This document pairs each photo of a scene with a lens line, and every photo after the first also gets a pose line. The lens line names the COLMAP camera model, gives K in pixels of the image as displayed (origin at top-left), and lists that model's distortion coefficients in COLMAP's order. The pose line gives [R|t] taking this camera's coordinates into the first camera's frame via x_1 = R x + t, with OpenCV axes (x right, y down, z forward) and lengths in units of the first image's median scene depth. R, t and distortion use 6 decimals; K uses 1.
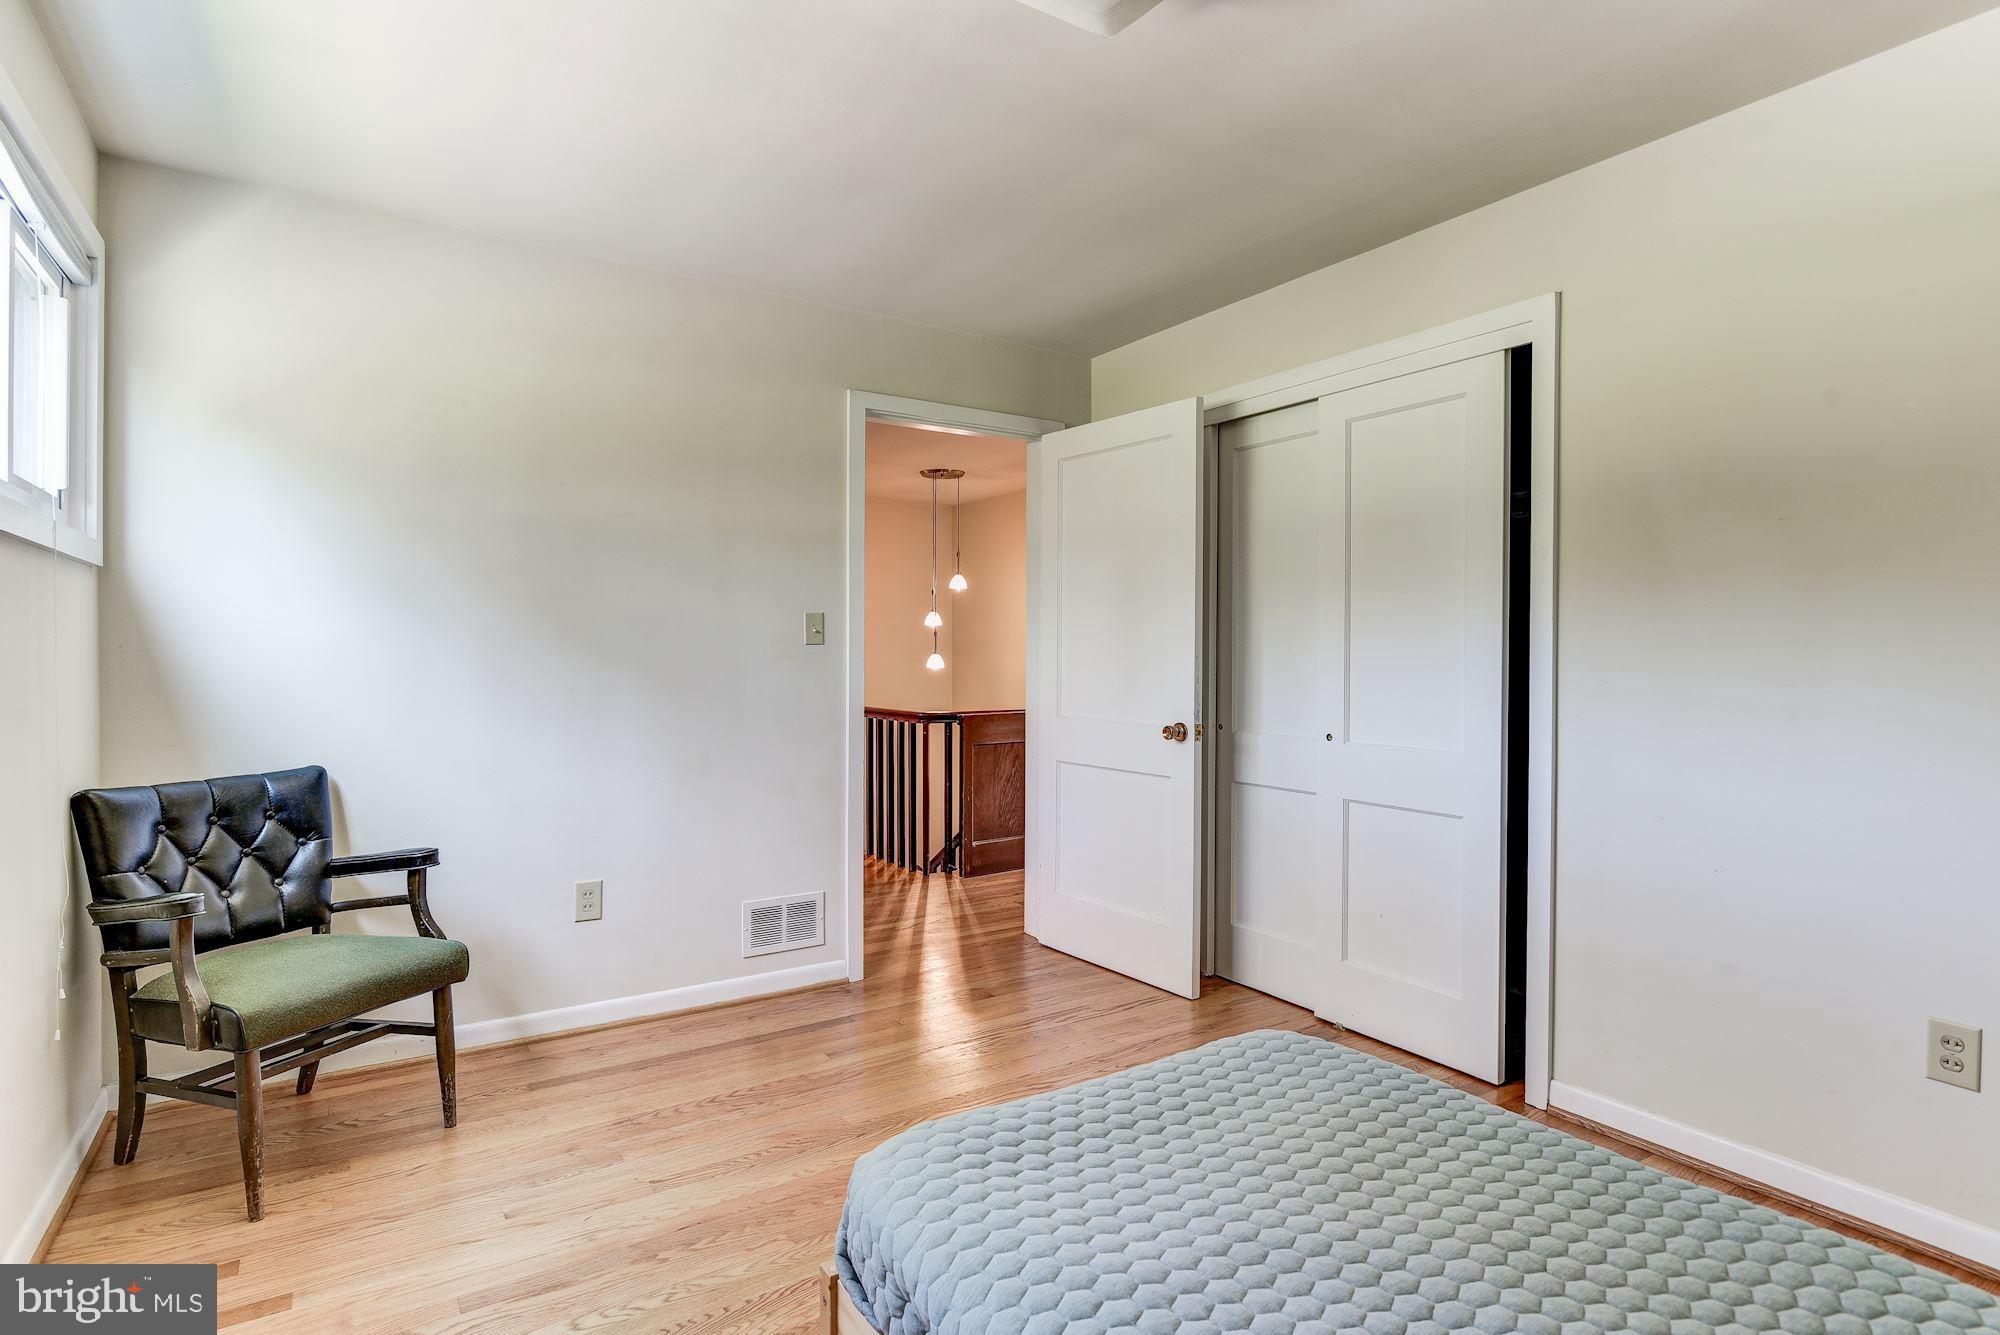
lens RADIAL K [[1012.7, 0, 1000.7], [0, 1012.7, 667.5], [0, 0, 1]] dist [-0.003640, 0.000365]
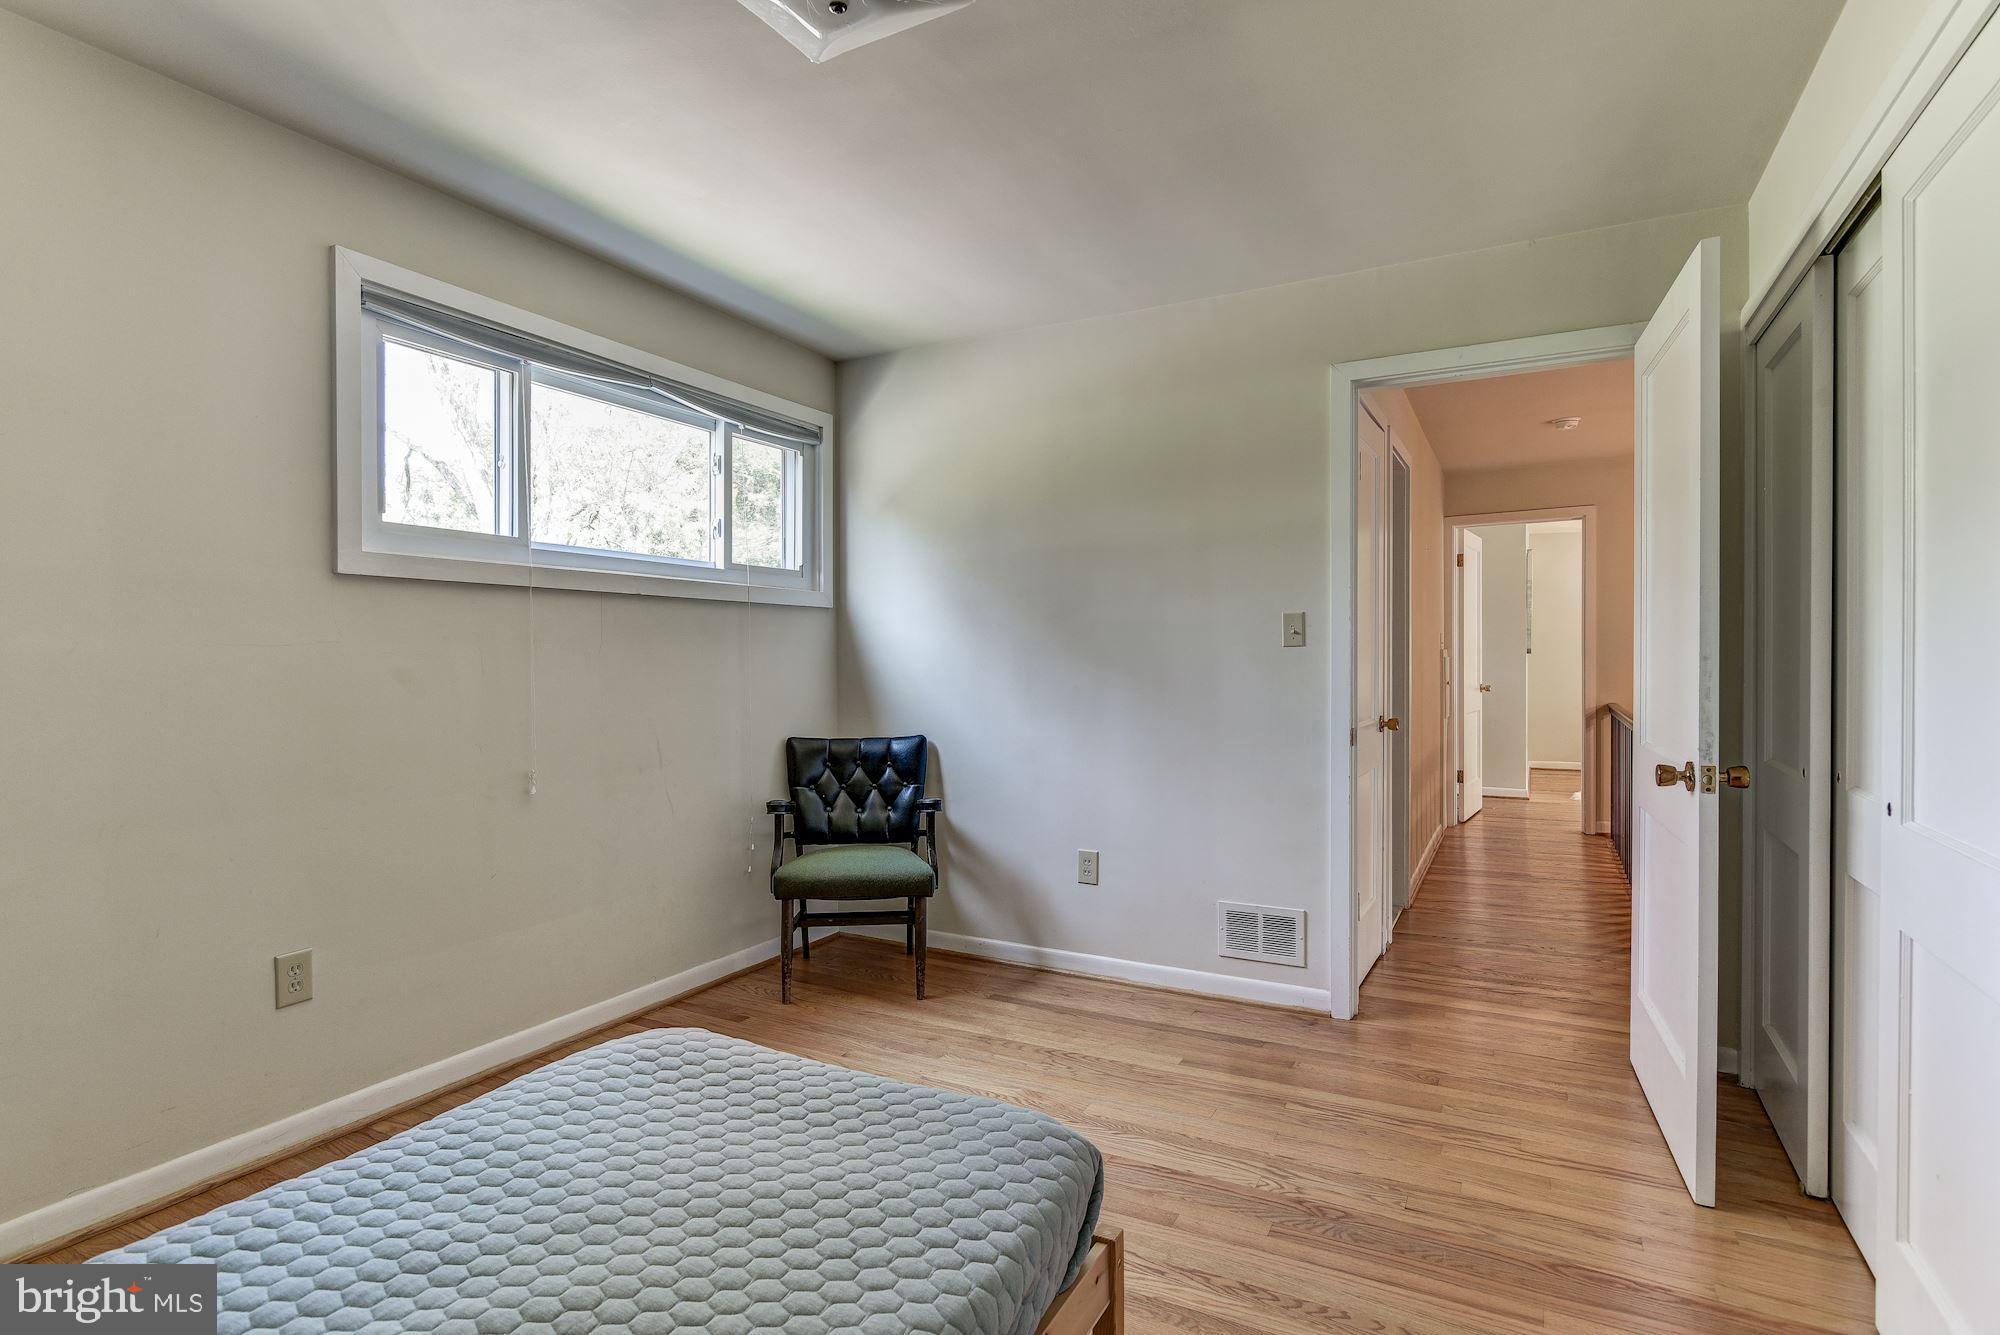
lens RADIAL K [[1012.7, 0, 991.4], [0, 1012.7, 663.1], [0, 0, 1]] dist [-0.003640, 0.000365]
pose [[0.463977, -0.001198, -0.885847, 0.591909], [-0.003245, 0.999990, -0.003052, -0.003656], [0.885841, 0.004291, 0.463968, 0.353915]]
